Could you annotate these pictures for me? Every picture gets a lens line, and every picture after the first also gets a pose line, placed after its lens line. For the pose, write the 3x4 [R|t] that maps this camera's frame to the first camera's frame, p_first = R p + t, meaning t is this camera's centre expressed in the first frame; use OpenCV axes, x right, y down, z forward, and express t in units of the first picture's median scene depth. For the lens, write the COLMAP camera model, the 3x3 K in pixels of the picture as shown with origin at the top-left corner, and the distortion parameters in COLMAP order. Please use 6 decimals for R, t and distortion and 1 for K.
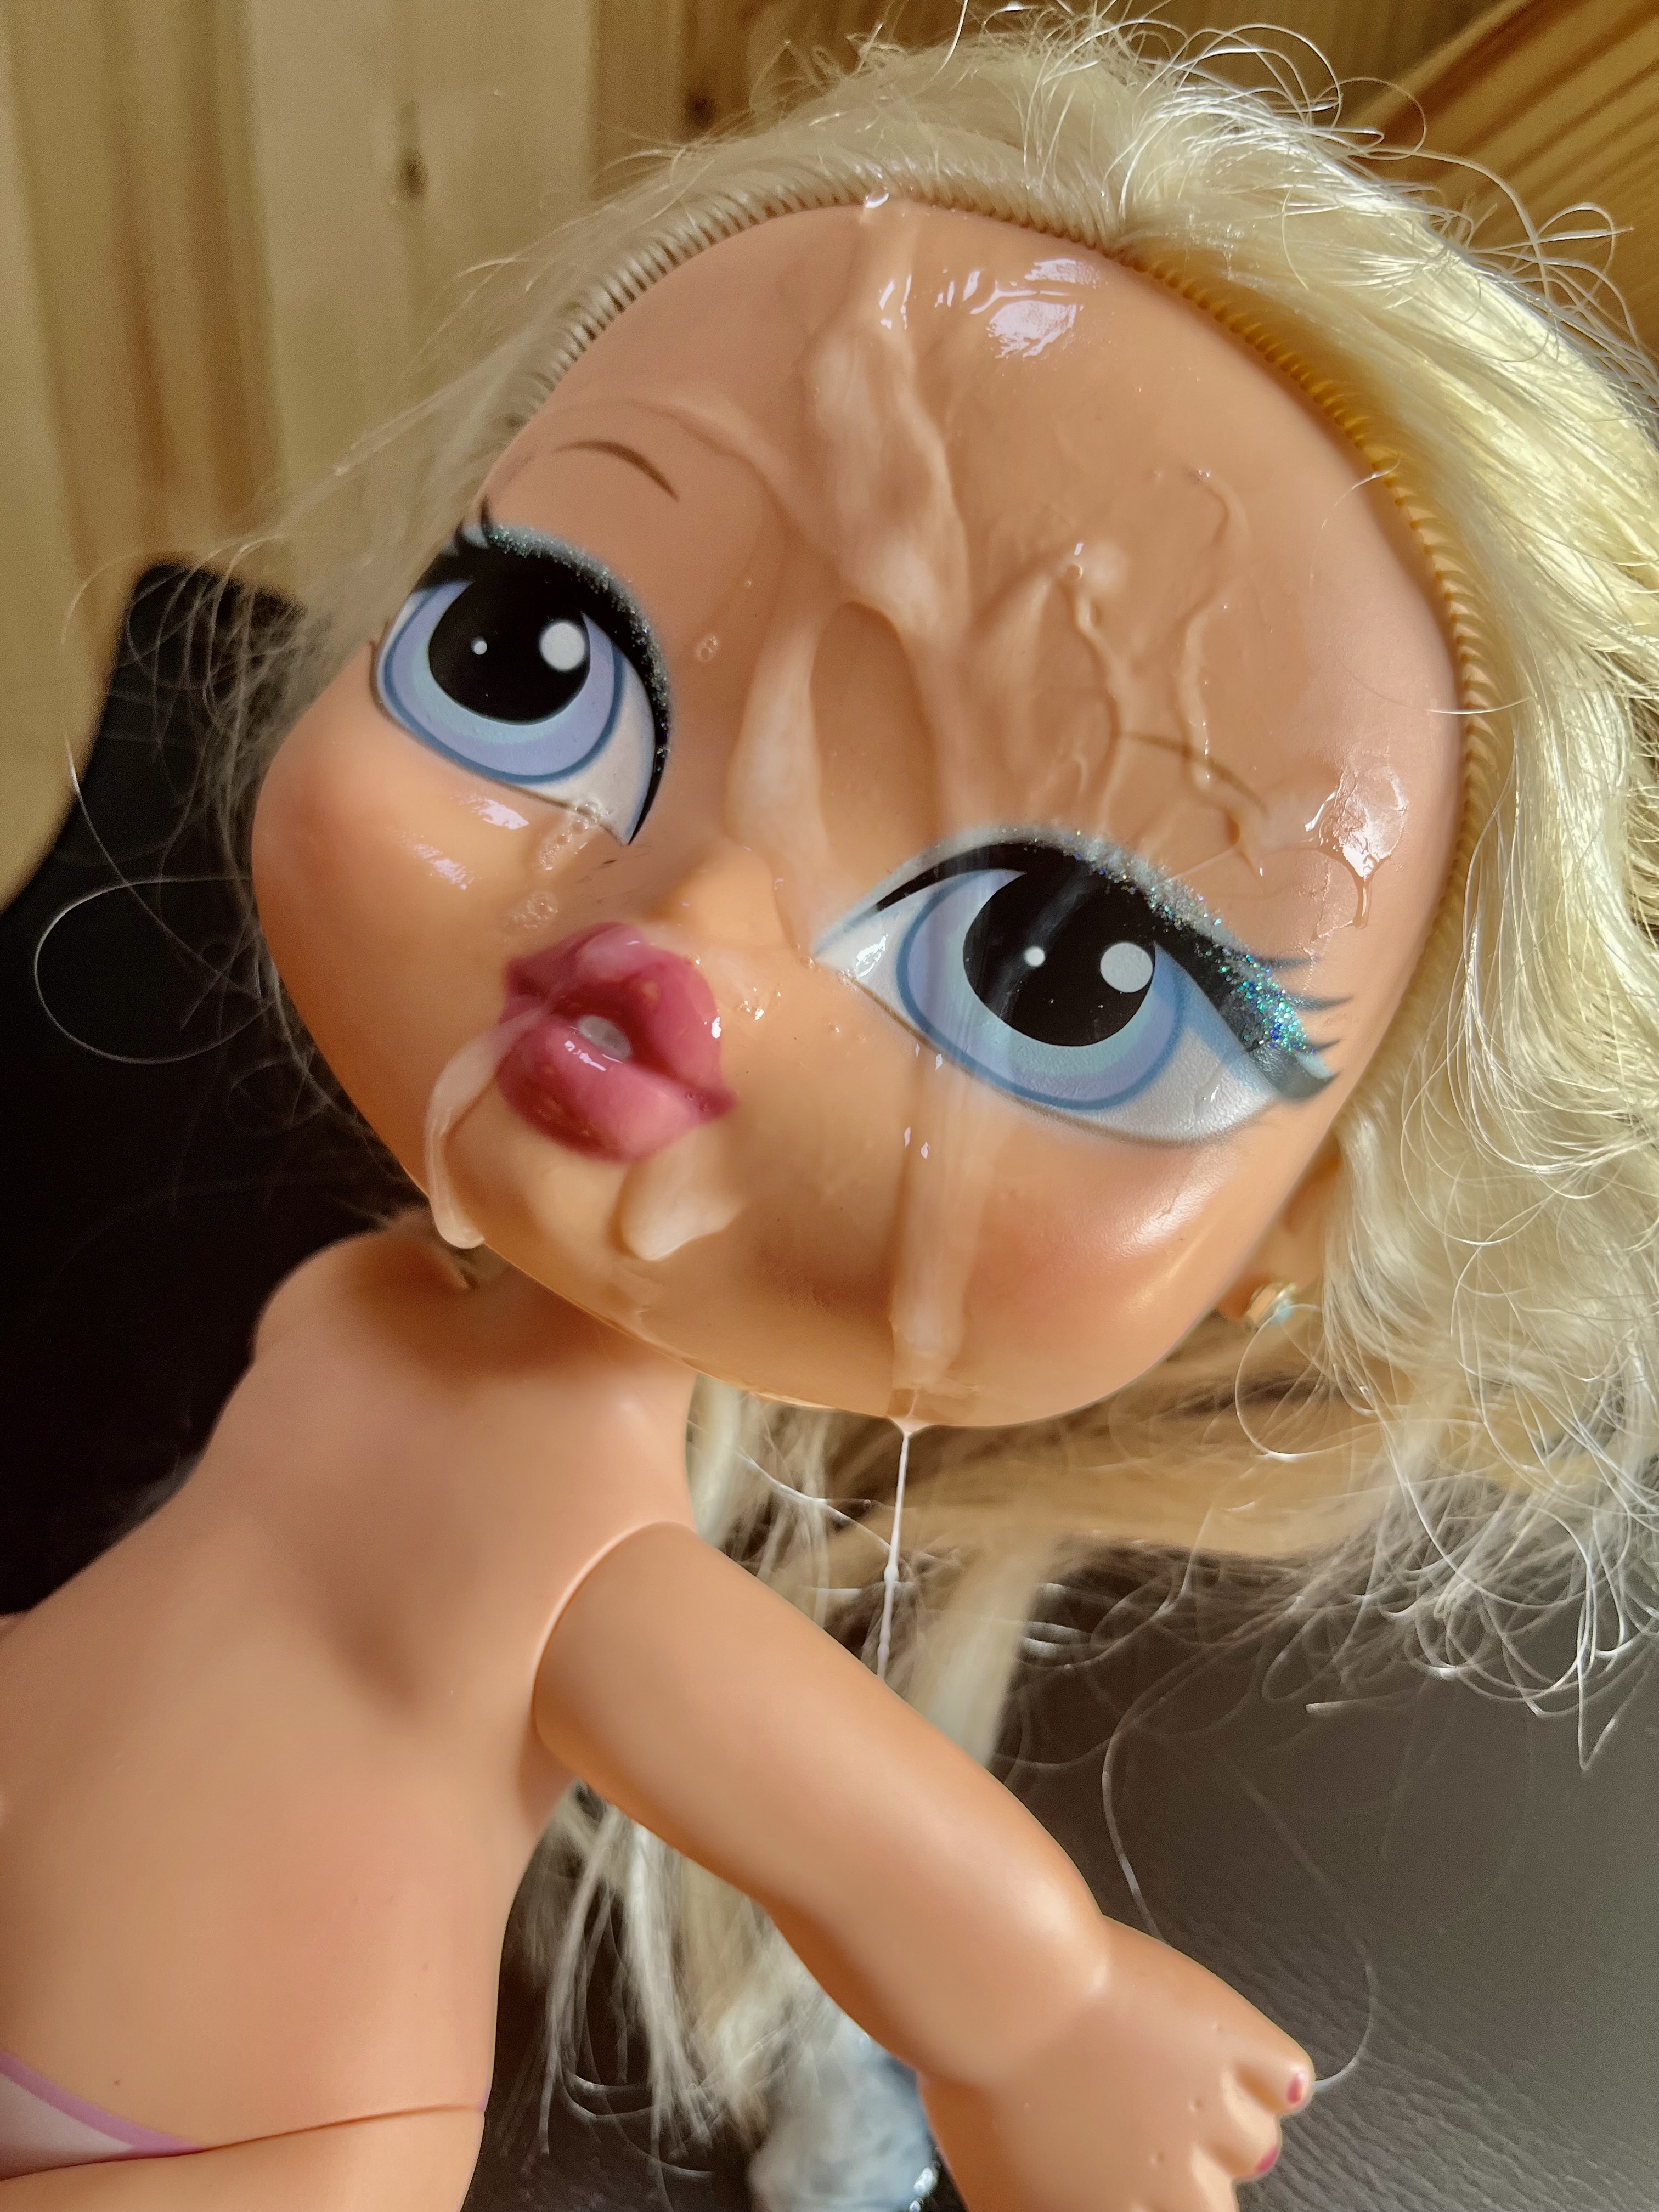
lens RADIAL K [[1645.0, 0, 829.5], [0, 1645.0, 1106.0], [0, 0, 1]] dist [0.037594, -0.082922]
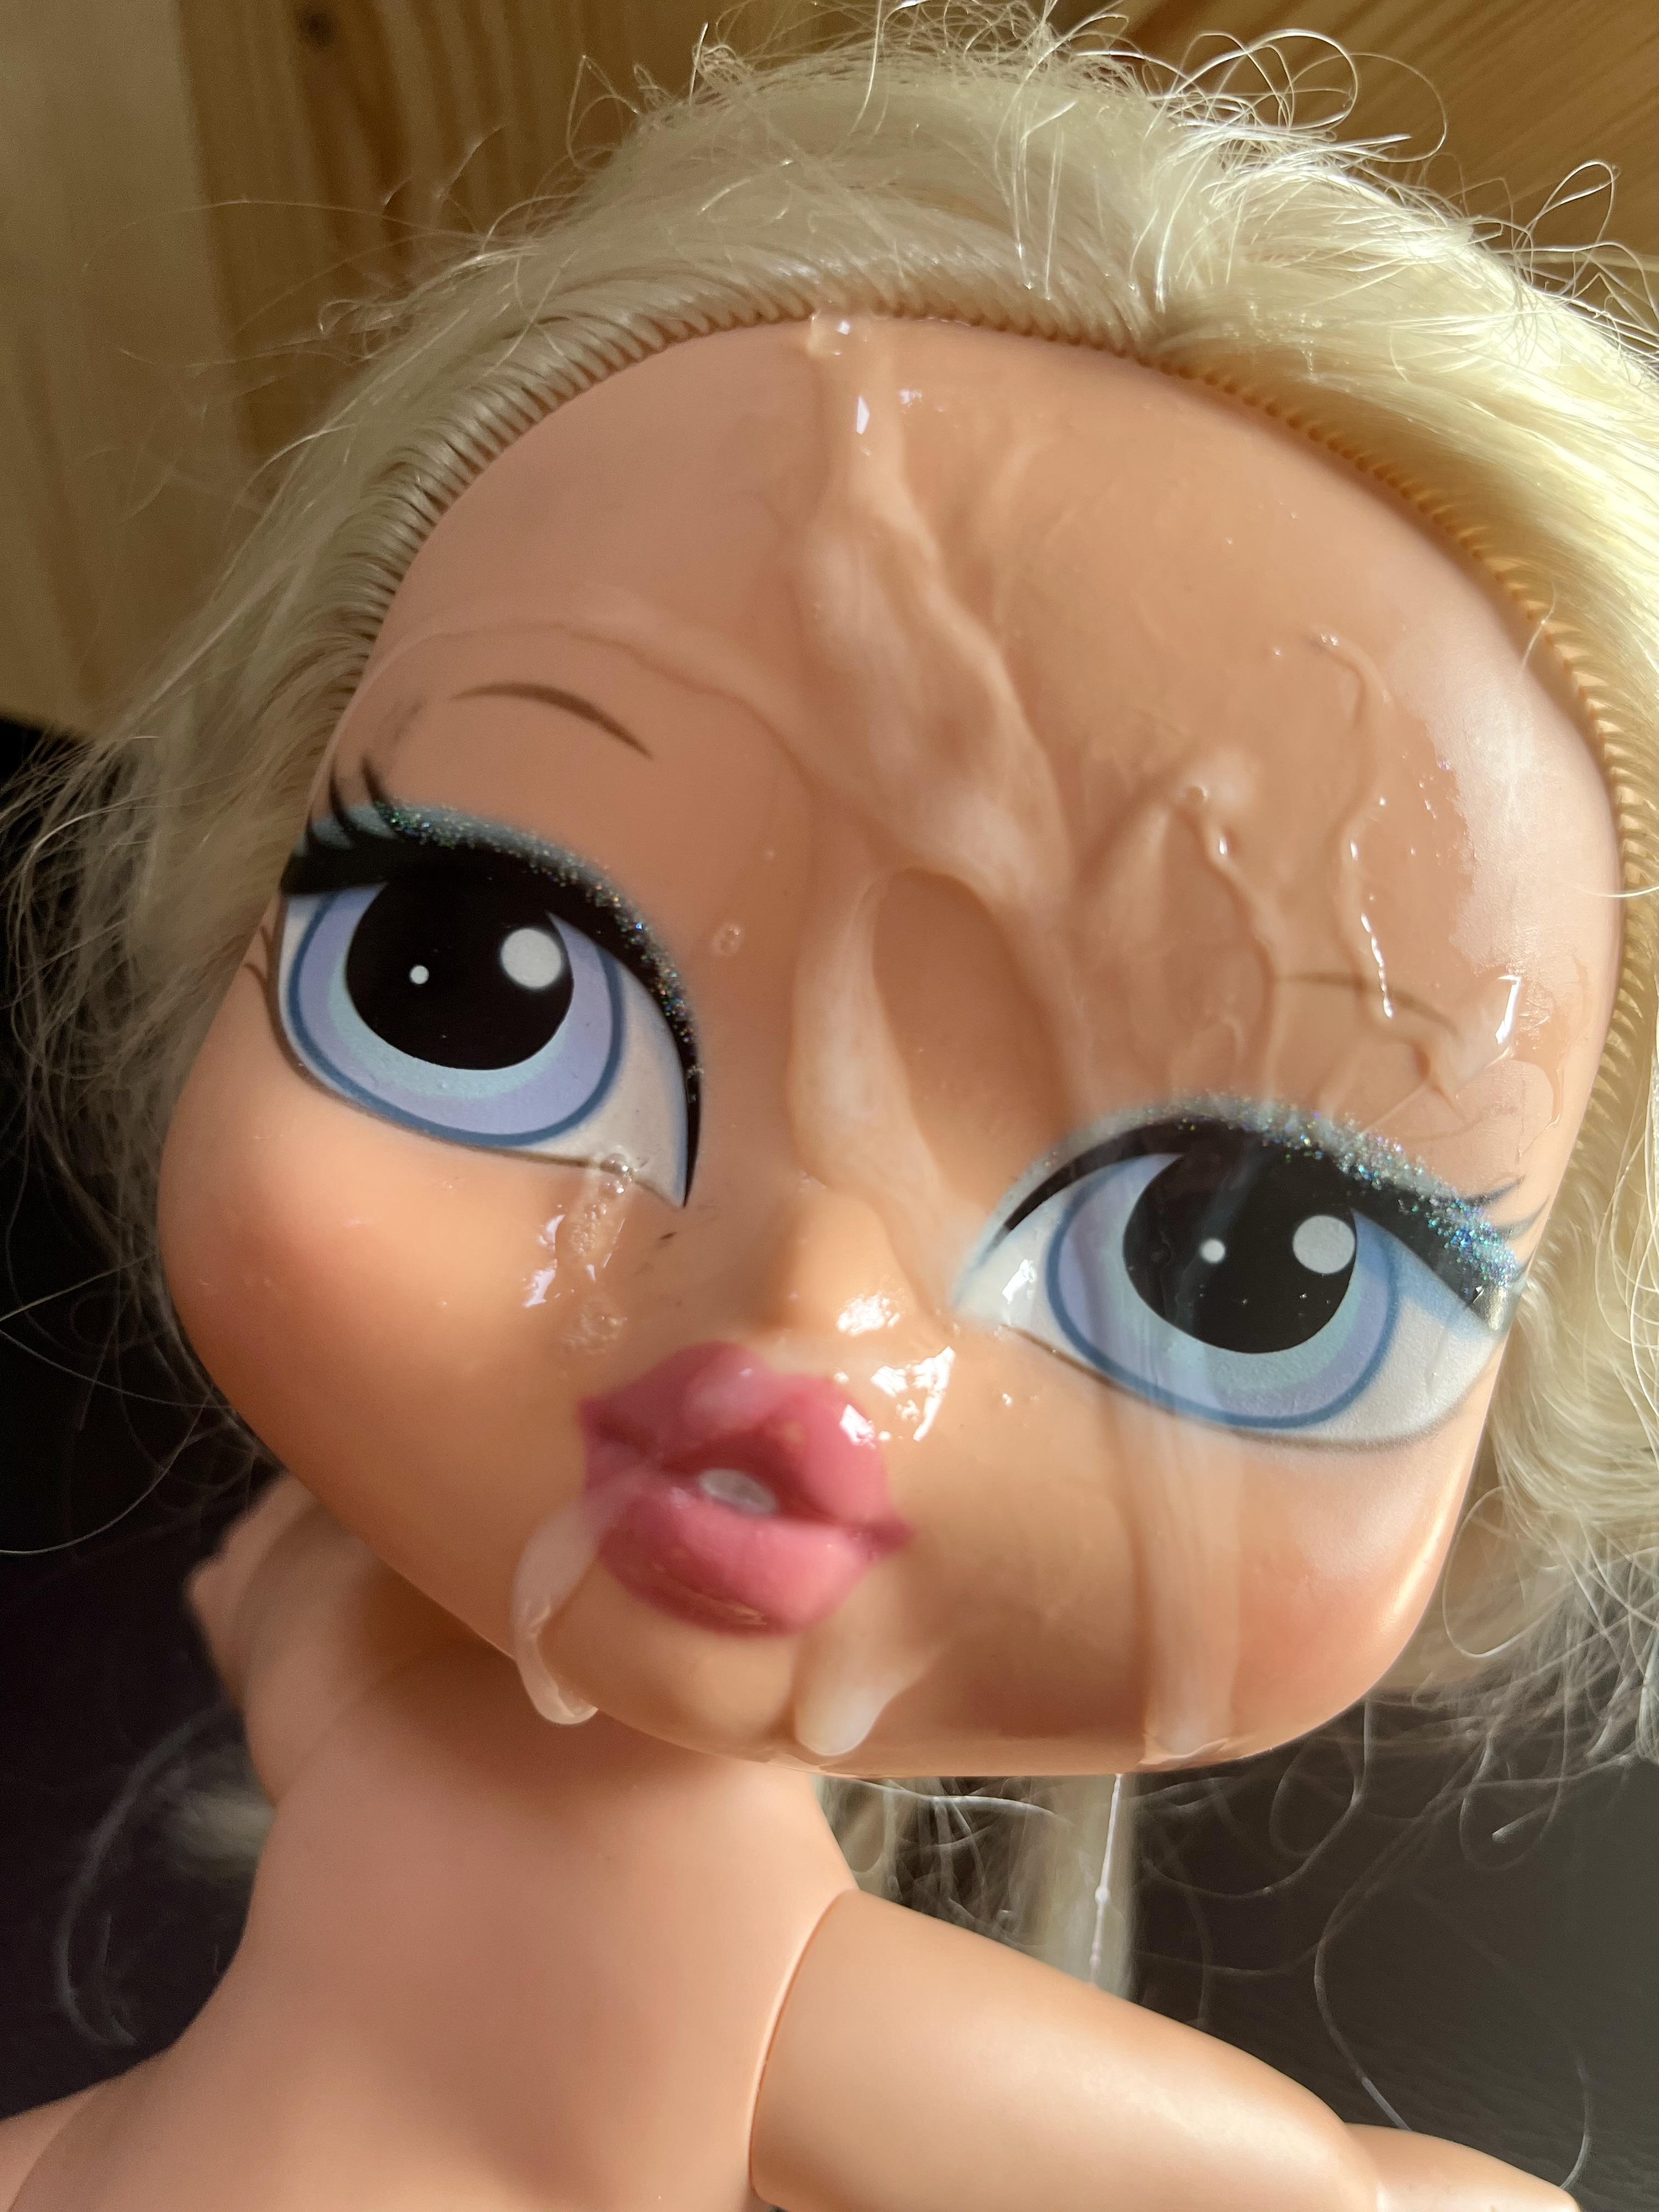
lens RADIAL K [[1645.0, 0, 829.5], [0, 1645.0, 1106.0], [0, 0, 1]] dist [0.037594, -0.082922]
pose [[0.968174, -0.211673, 0.133545, -0.154572], [0.197111, 0.973693, 0.114318, -0.292287], [-0.154229, -0.084356, 0.984427, 0.225017]]
